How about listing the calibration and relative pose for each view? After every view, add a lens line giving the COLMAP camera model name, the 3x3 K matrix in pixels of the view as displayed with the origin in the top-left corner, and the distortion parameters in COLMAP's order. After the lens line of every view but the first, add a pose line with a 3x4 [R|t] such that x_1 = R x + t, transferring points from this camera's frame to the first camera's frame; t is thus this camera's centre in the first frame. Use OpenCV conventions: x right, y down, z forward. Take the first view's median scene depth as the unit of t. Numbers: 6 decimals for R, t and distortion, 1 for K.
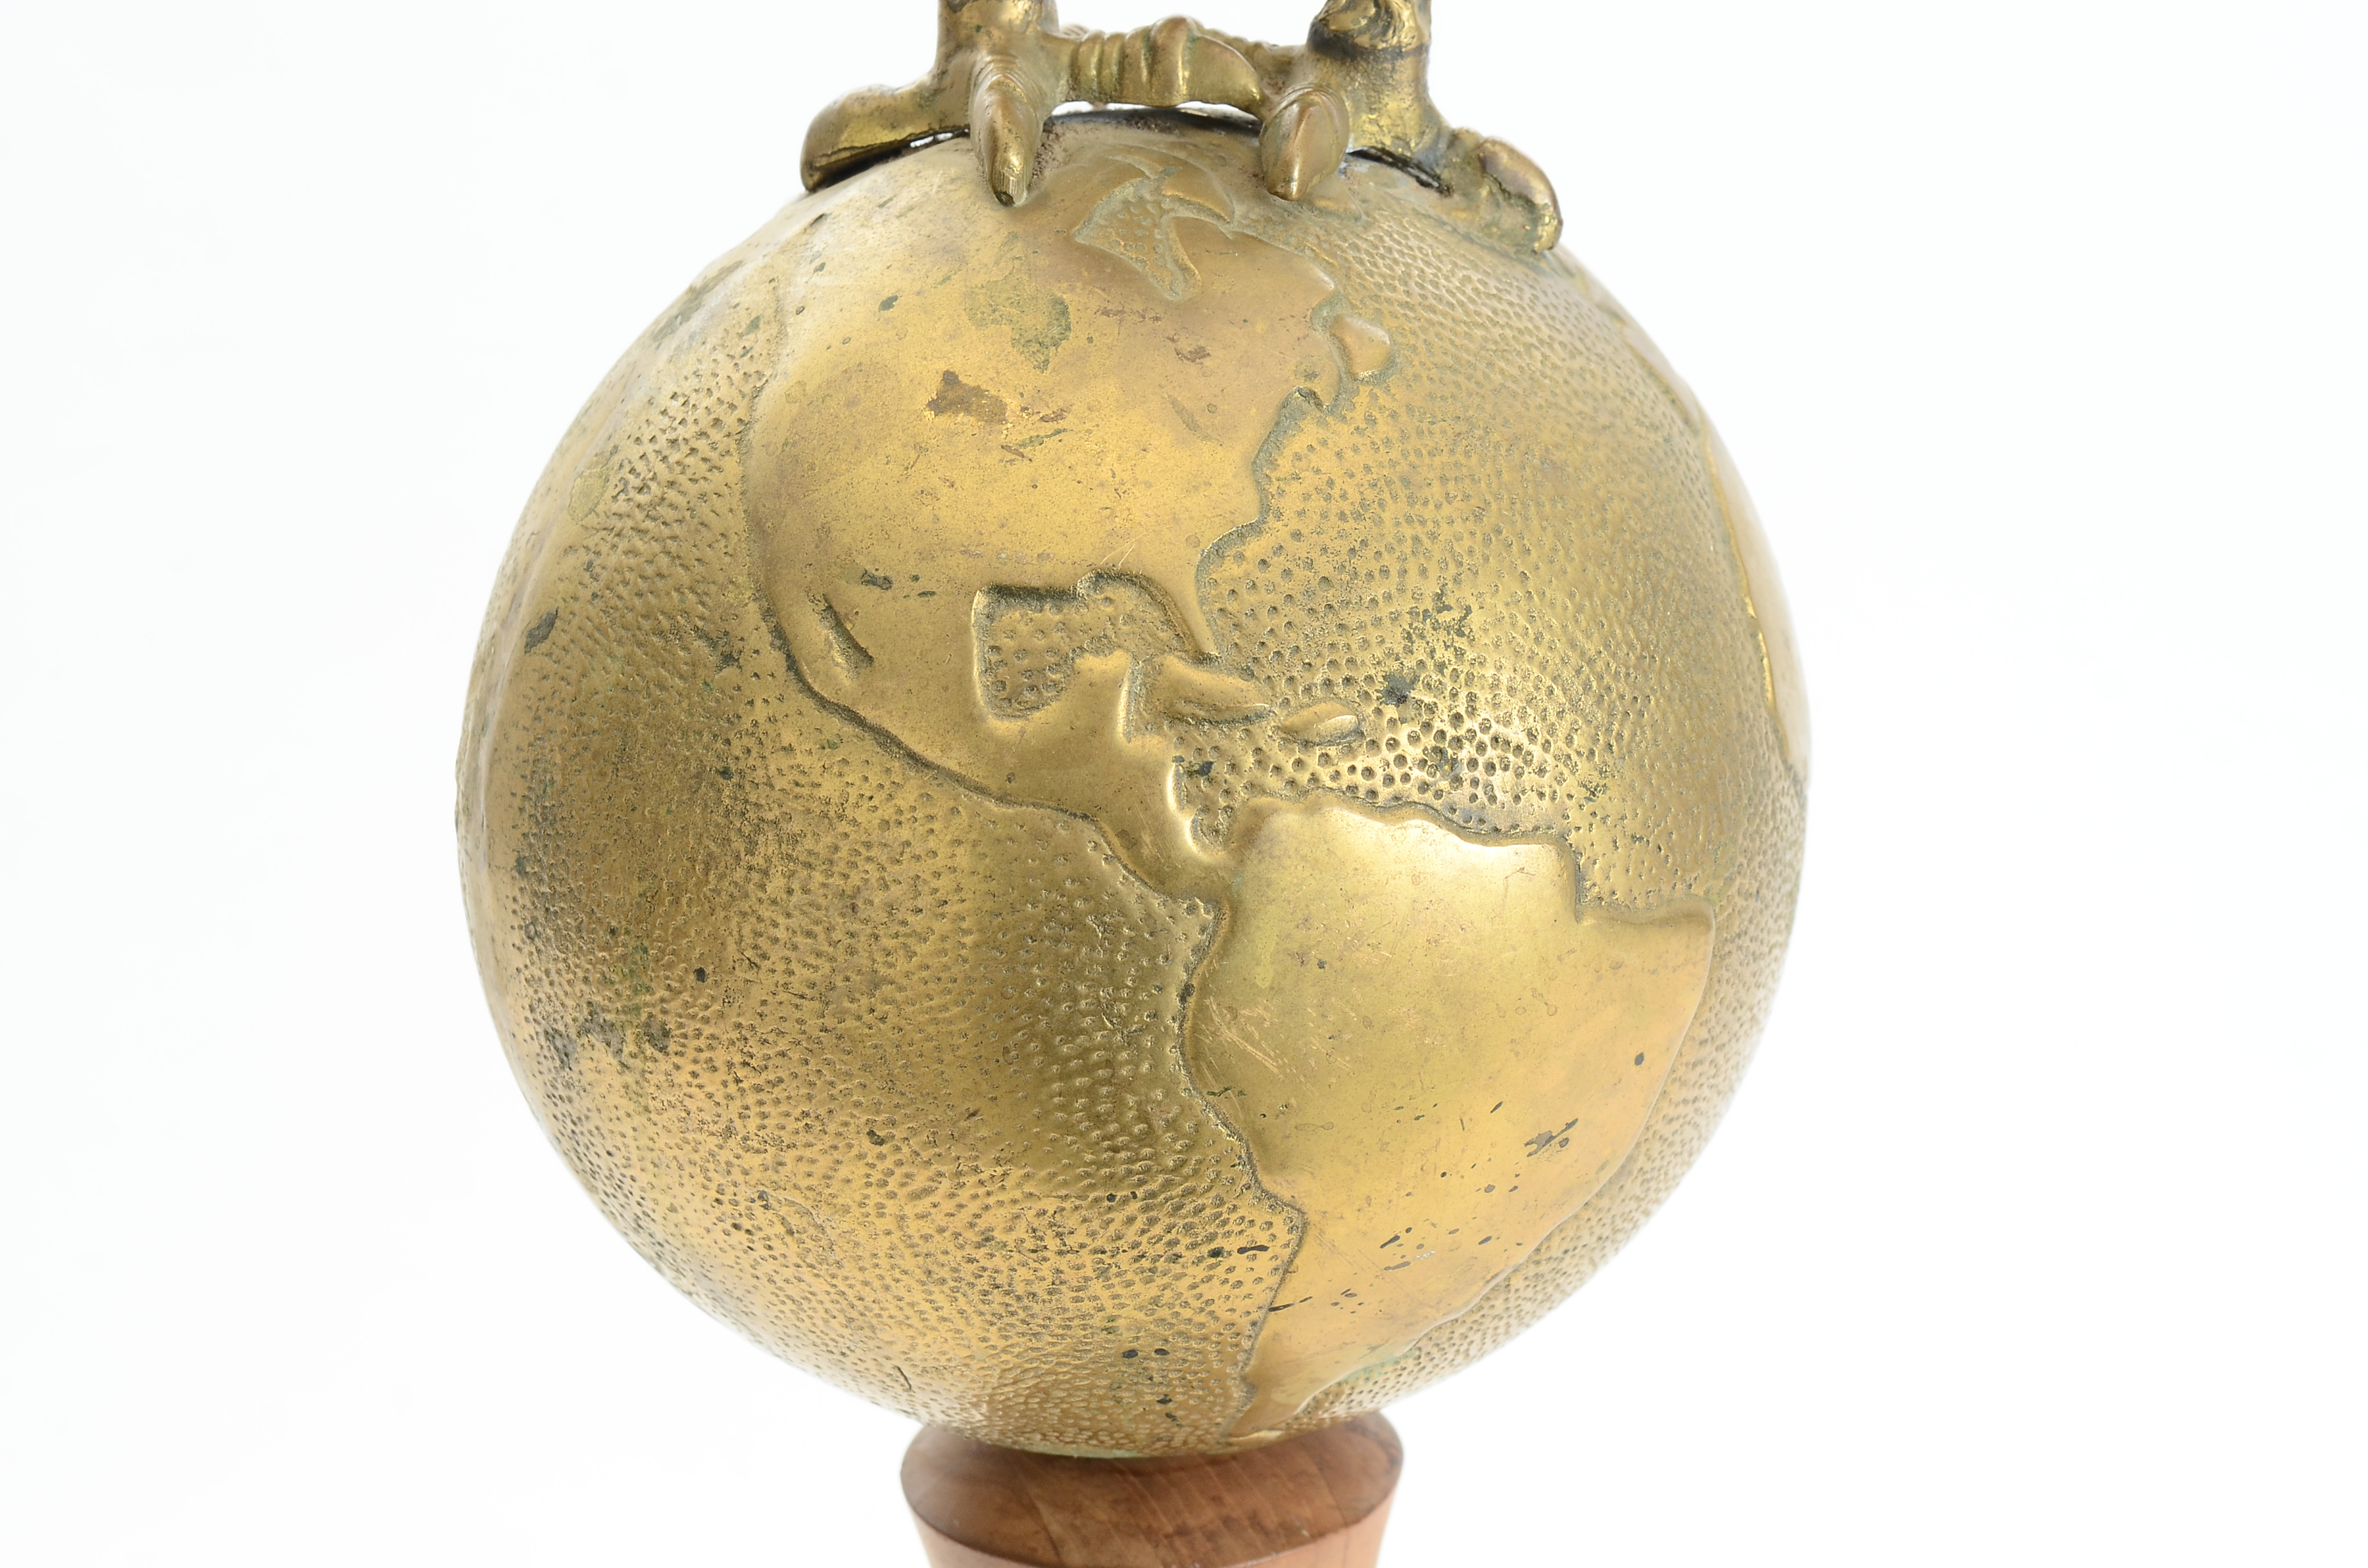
lens RADIAL K [[4498.6, 0, 1184.0], [0, 4498.6, 784.0], [0, 0, 1]] dist [0.046175, 0.060084]
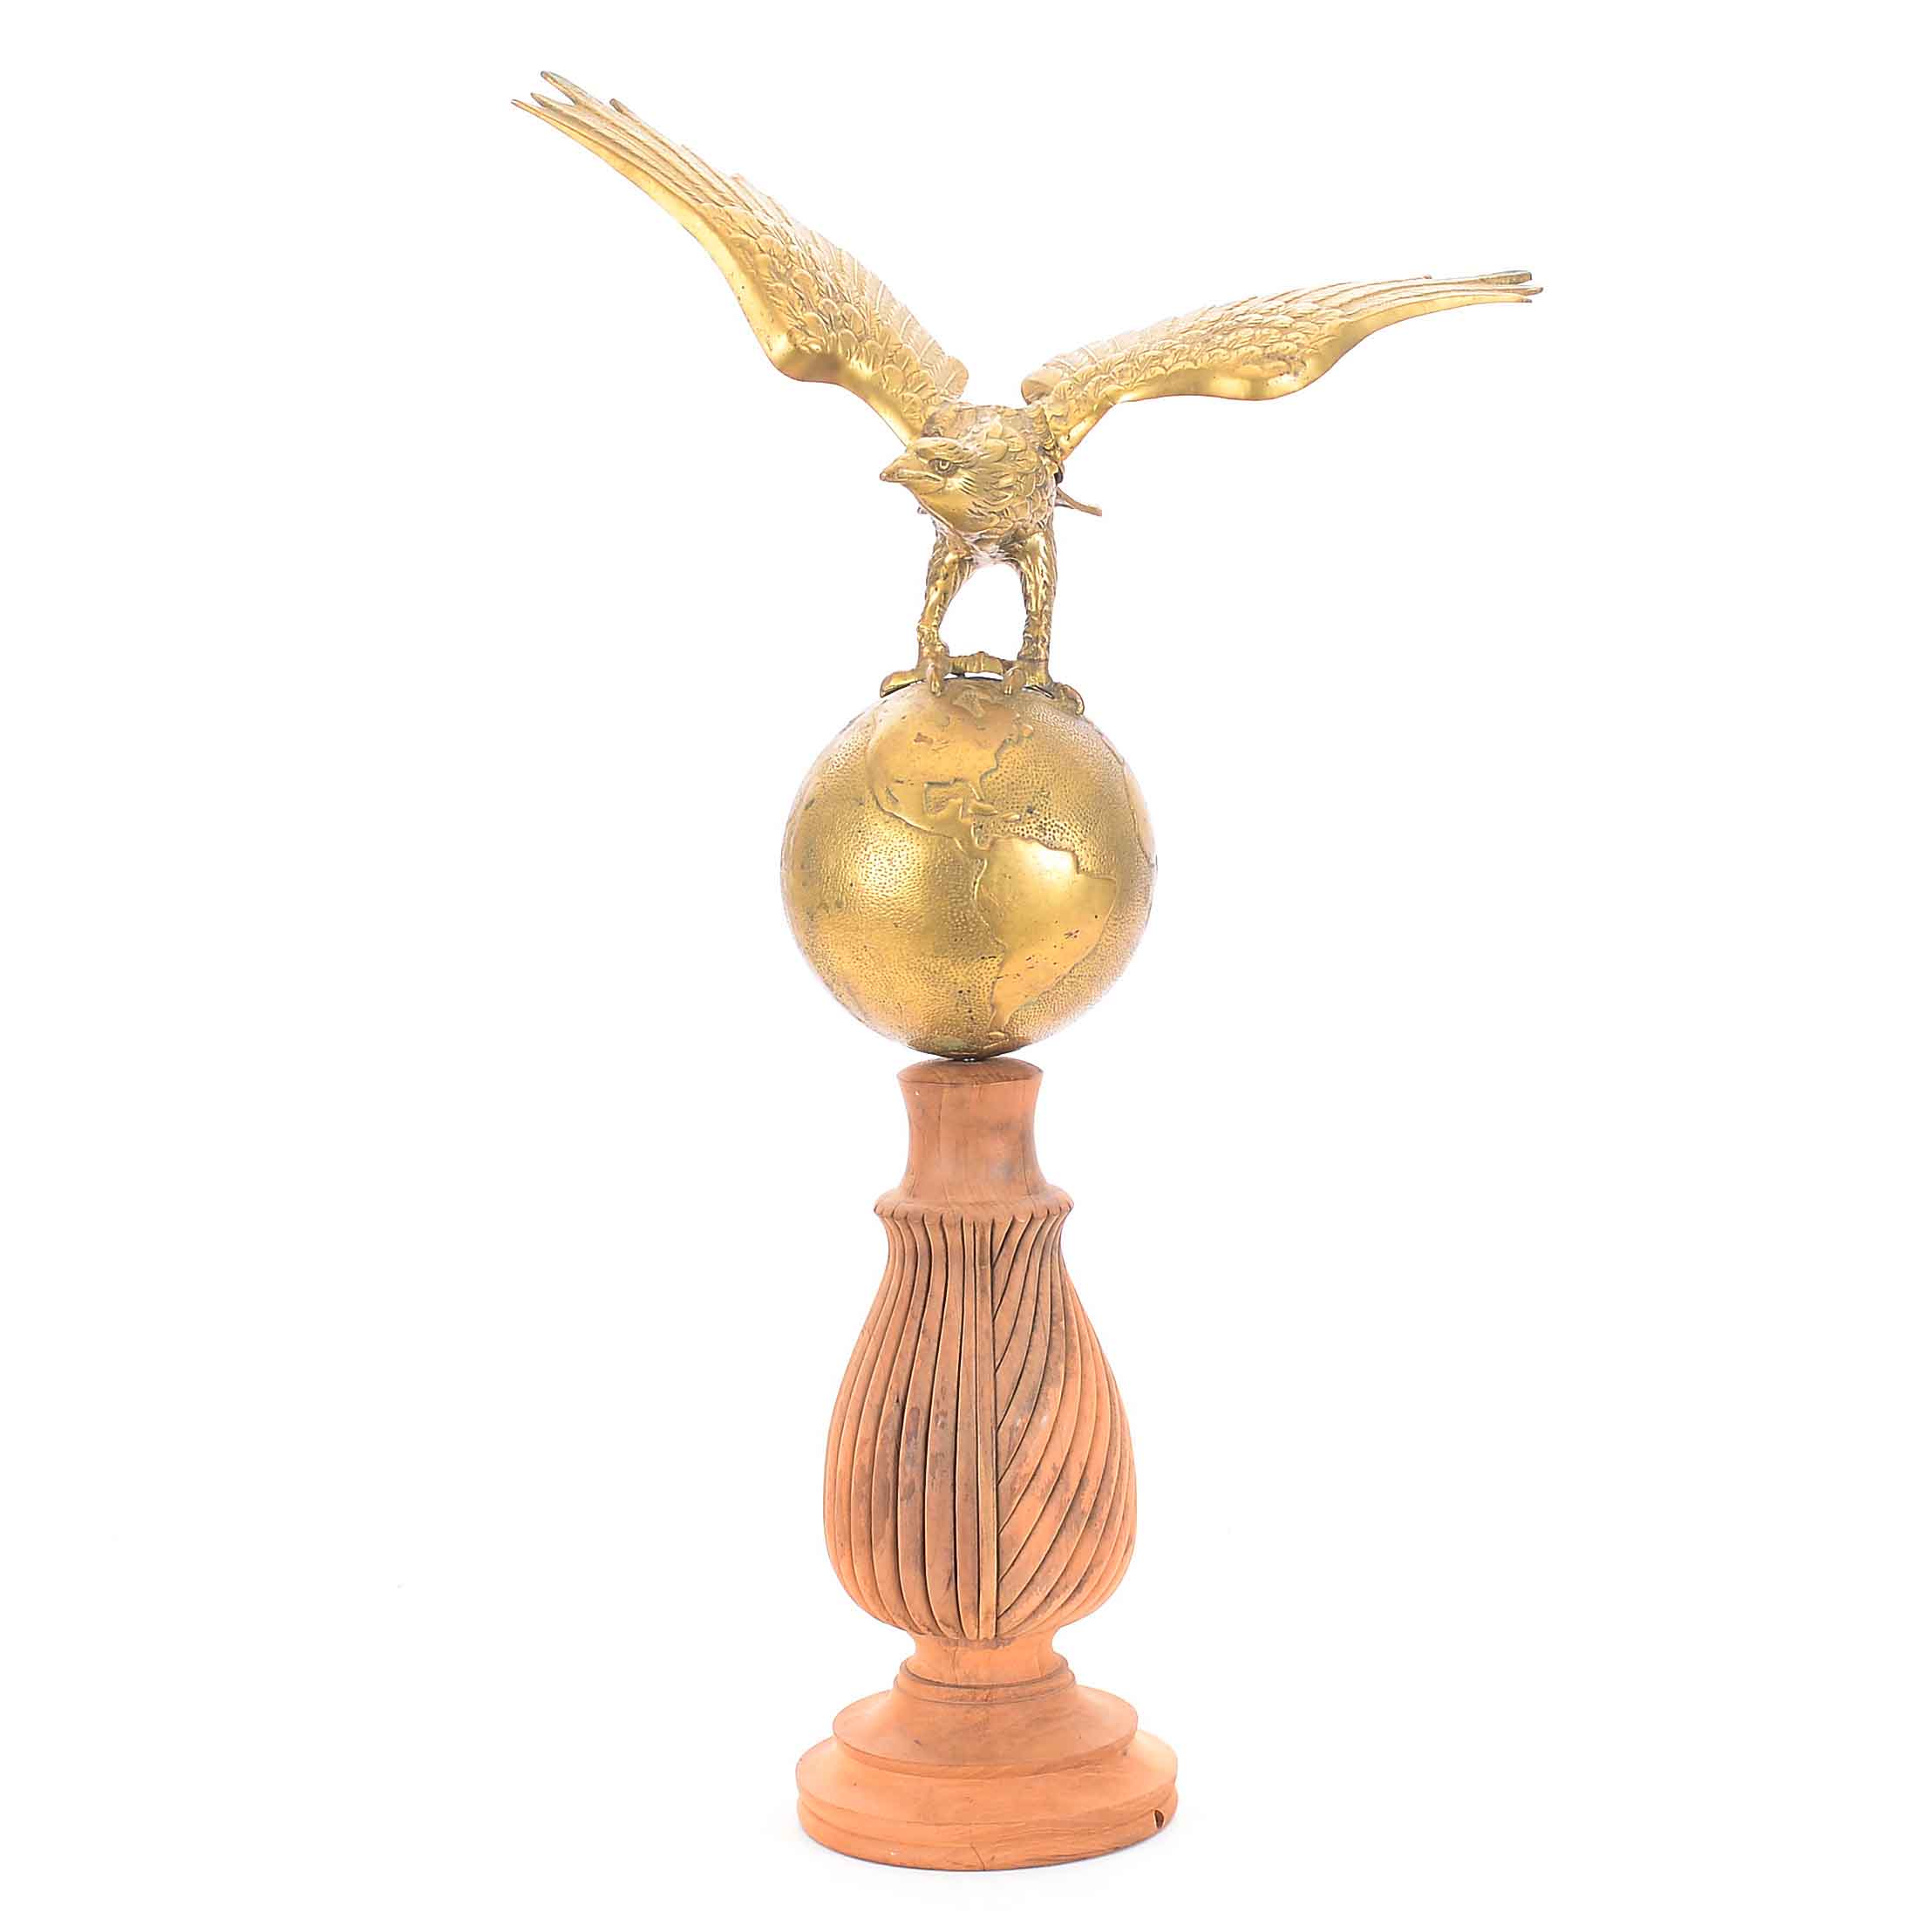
lens RADIAL K [[4799.6, 0, 966.0], [0, 4799.6, 966.0], [0, 0, 1]] dist [-0.081270, 0.058327]
pose [[0.999201, 0.015577, -0.036796, 0.143556], [-0.021501, 0.985799, -0.166546, 0.792325], [0.033679, 0.167204, 0.985347, -3.038982]]
